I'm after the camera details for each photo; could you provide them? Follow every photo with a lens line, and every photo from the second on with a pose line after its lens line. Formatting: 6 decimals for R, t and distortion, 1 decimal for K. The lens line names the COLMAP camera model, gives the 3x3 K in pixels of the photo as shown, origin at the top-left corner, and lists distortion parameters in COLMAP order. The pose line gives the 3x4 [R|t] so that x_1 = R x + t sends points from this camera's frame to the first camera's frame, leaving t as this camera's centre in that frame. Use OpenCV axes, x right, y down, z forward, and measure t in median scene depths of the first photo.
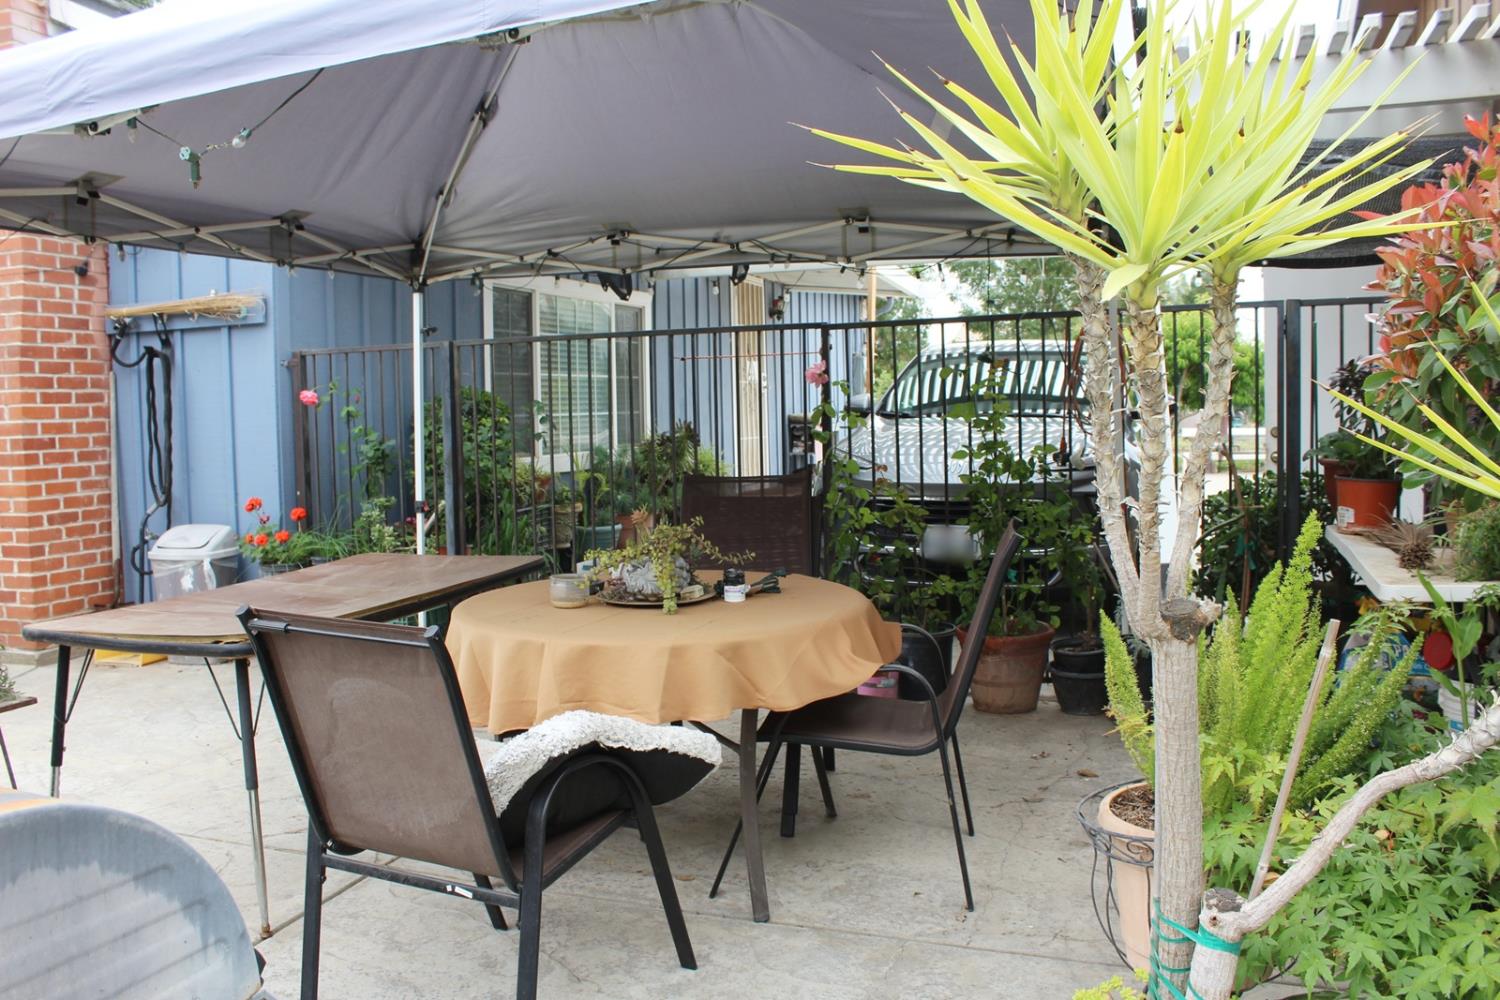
lens RADIAL K [[1262.2, 0, 739.2], [0, 1262.2, 499.2], [0, 0, 1]] dist [-0.160442, 0.136239]
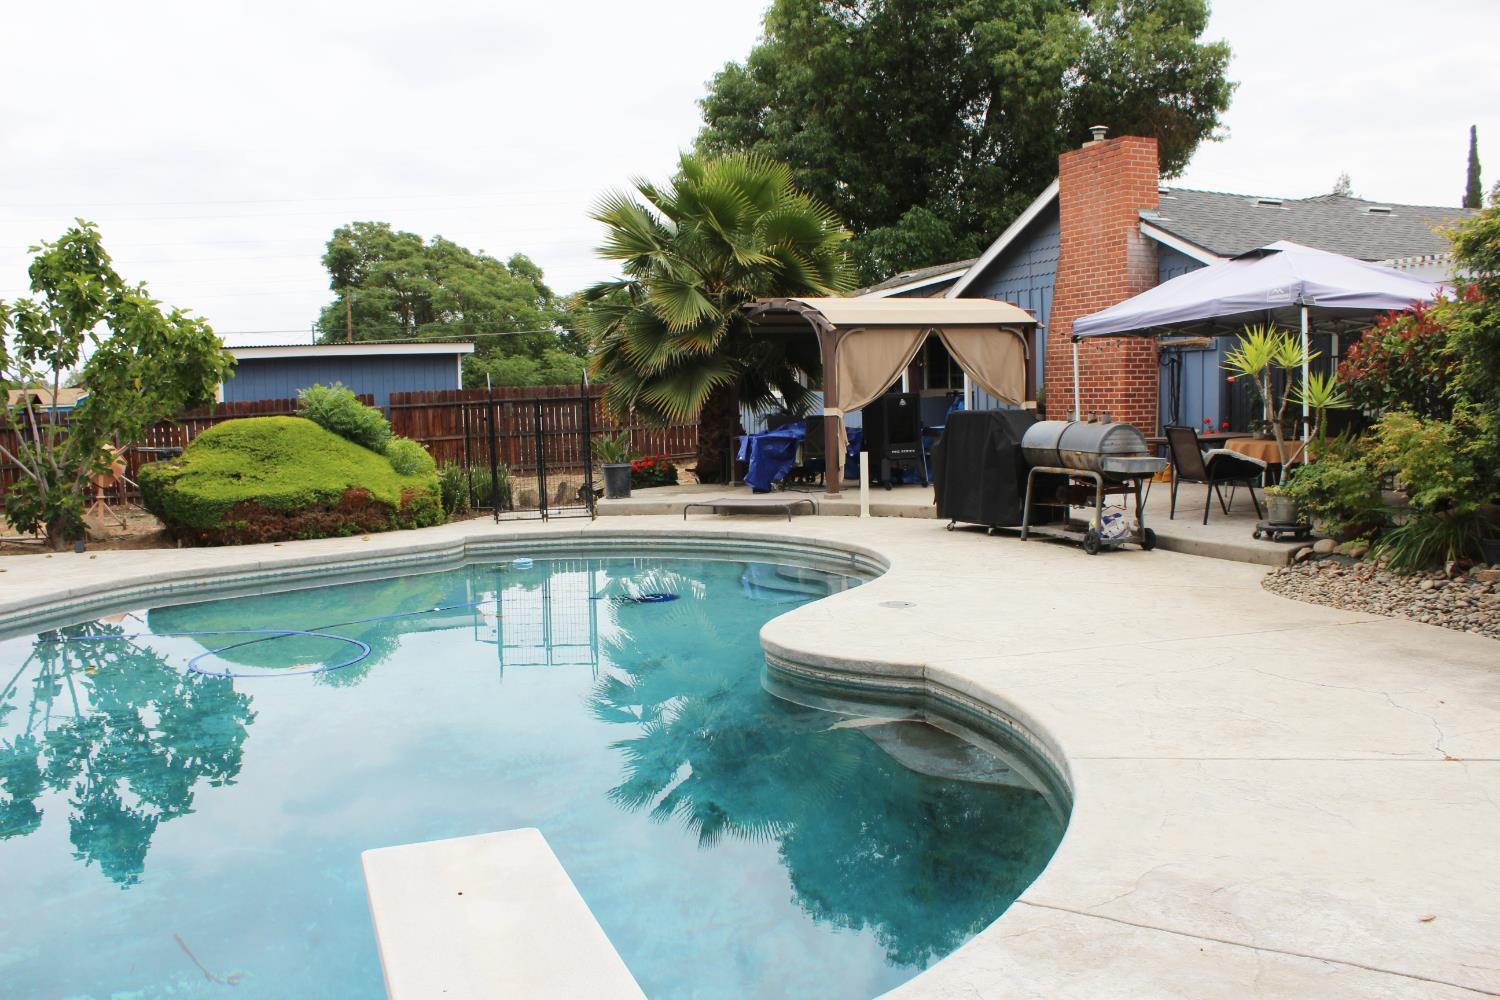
lens RADIAL K [[1262.2, 0, 746.5], [0, 1262.2, 499.6], [0, 0, 1]] dist [-0.160442, 0.136239]
pose [[0.683748, 0.068596, -0.726487, 0.791911], [-0.046668, 0.997644, 0.050277, 0.079229], [0.728224, -0.000474, 0.685339, -1.389824]]
